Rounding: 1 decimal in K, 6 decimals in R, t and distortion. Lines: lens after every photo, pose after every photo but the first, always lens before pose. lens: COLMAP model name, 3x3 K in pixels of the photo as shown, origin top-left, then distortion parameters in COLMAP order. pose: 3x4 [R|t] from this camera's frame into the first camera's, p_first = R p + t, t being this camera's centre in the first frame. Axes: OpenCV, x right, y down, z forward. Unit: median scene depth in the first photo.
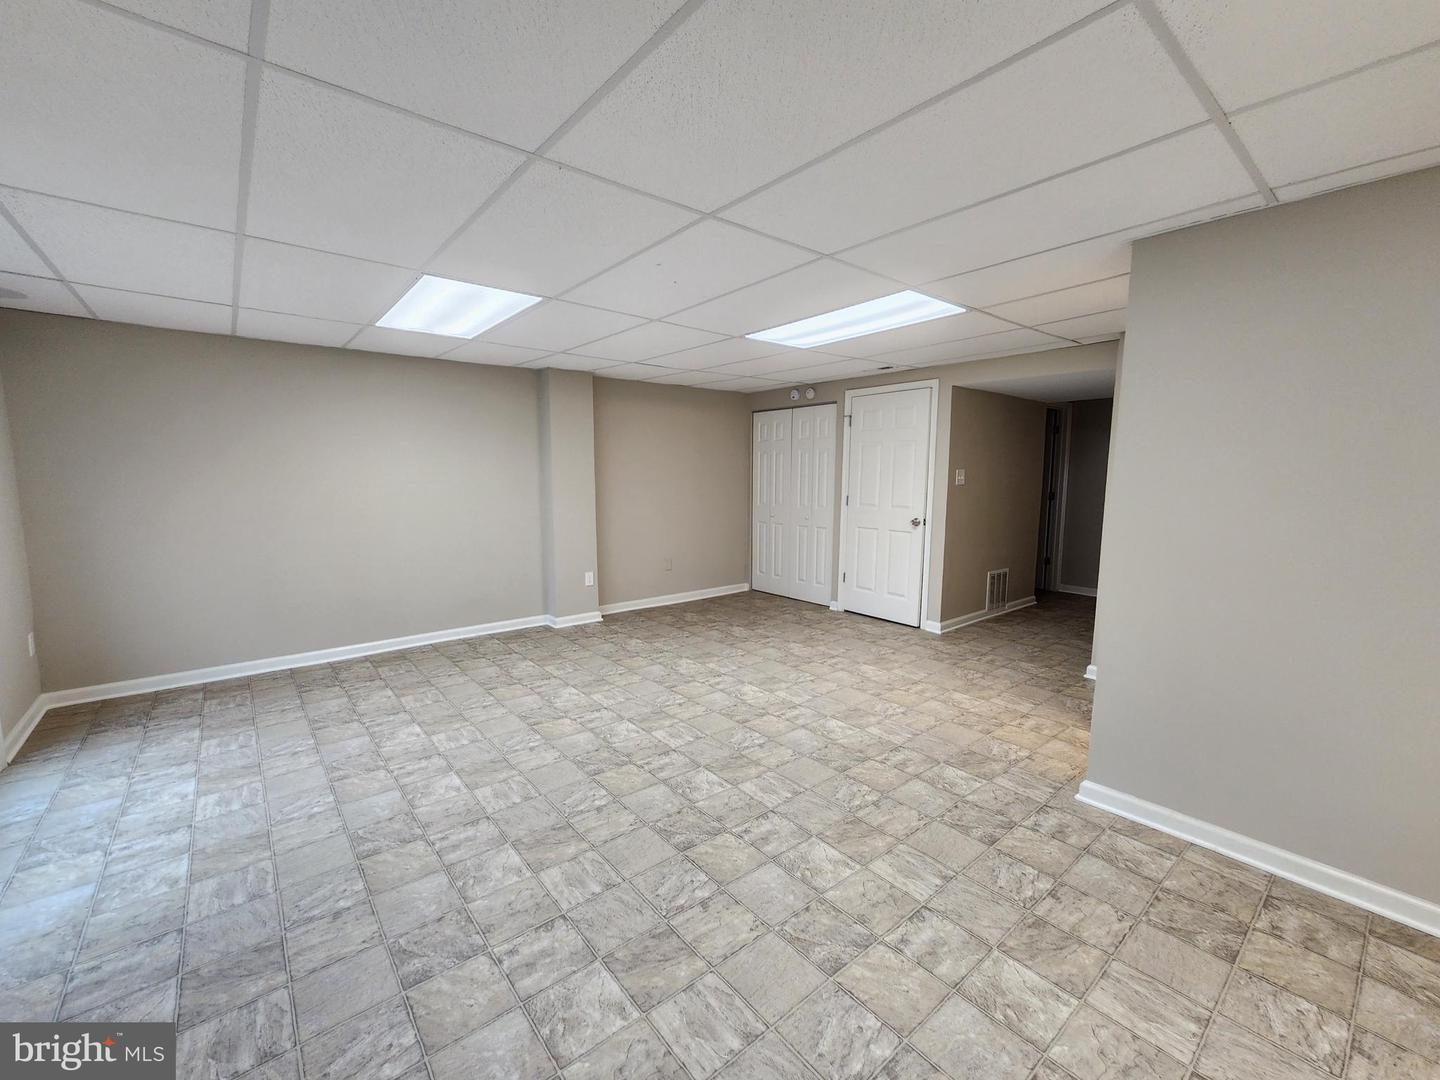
lens RADIAL K [[605.3, 0, 720.0], [0, 605.3, 540.0], [0, 0, 1]] dist [-0.001524, 0.005781]
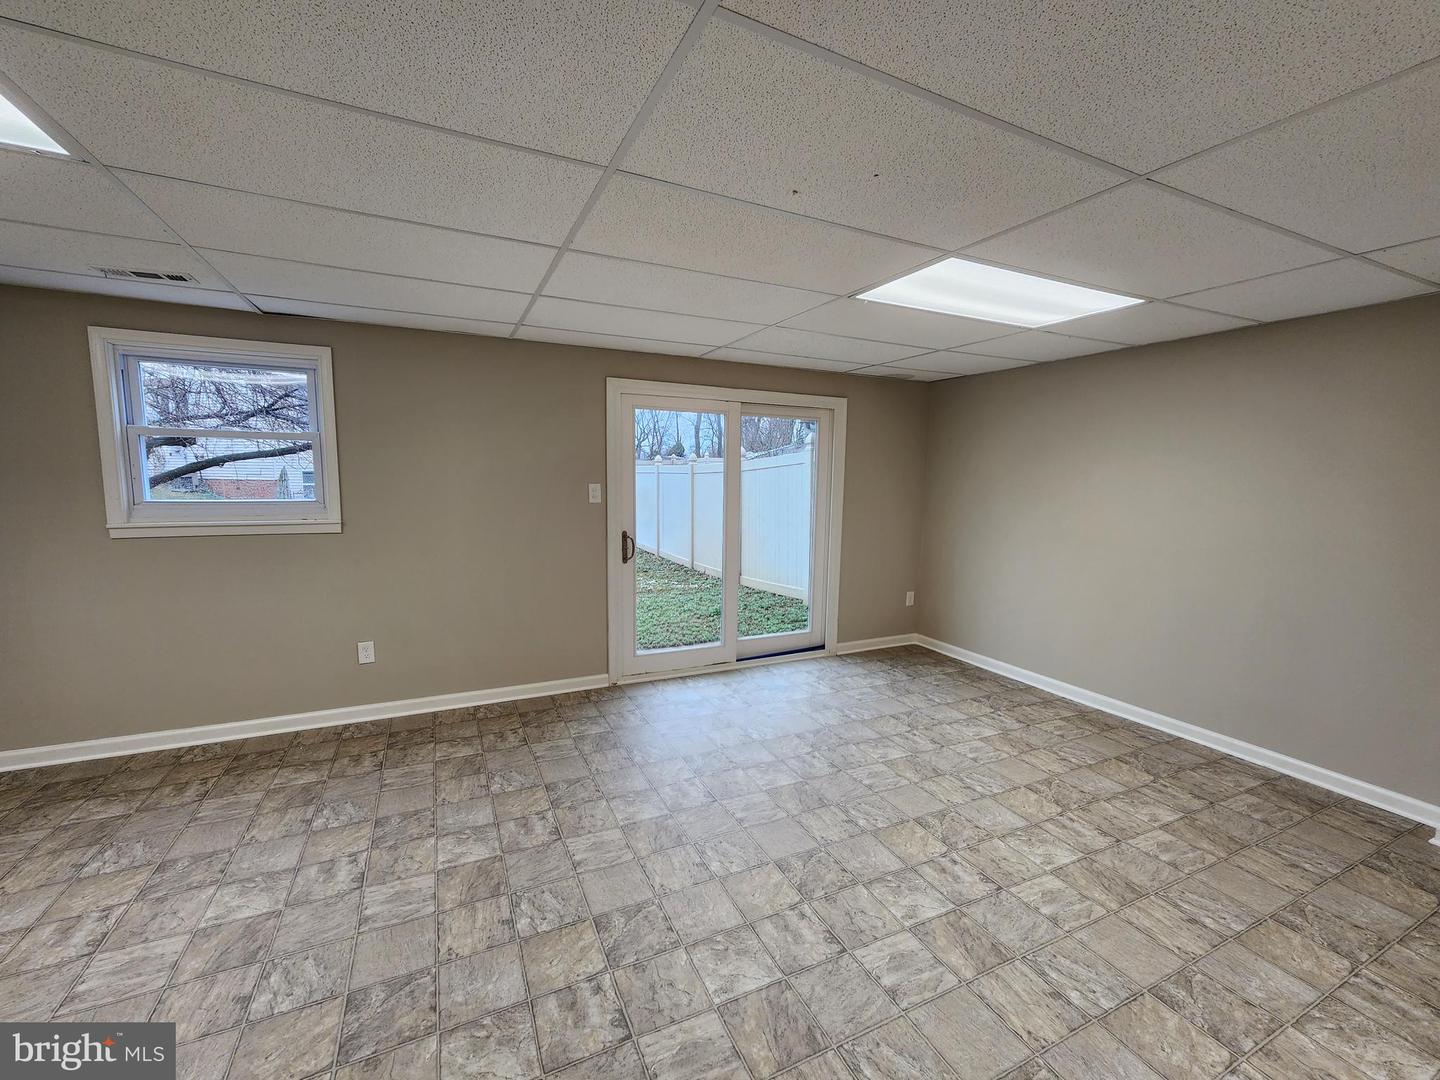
lens RADIAL K [[586.1, 0, 723.5], [0, 586.1, 546.7], [0, 0, 1]] dist [-0.001338, 0.004394]
pose [[-0.248197, 0.111869, -0.962228, 0.441326], [-0.122013, 0.981789, 0.145616, -0.127115], [0.960995, 0.153546, -0.230027, 0.841137]]
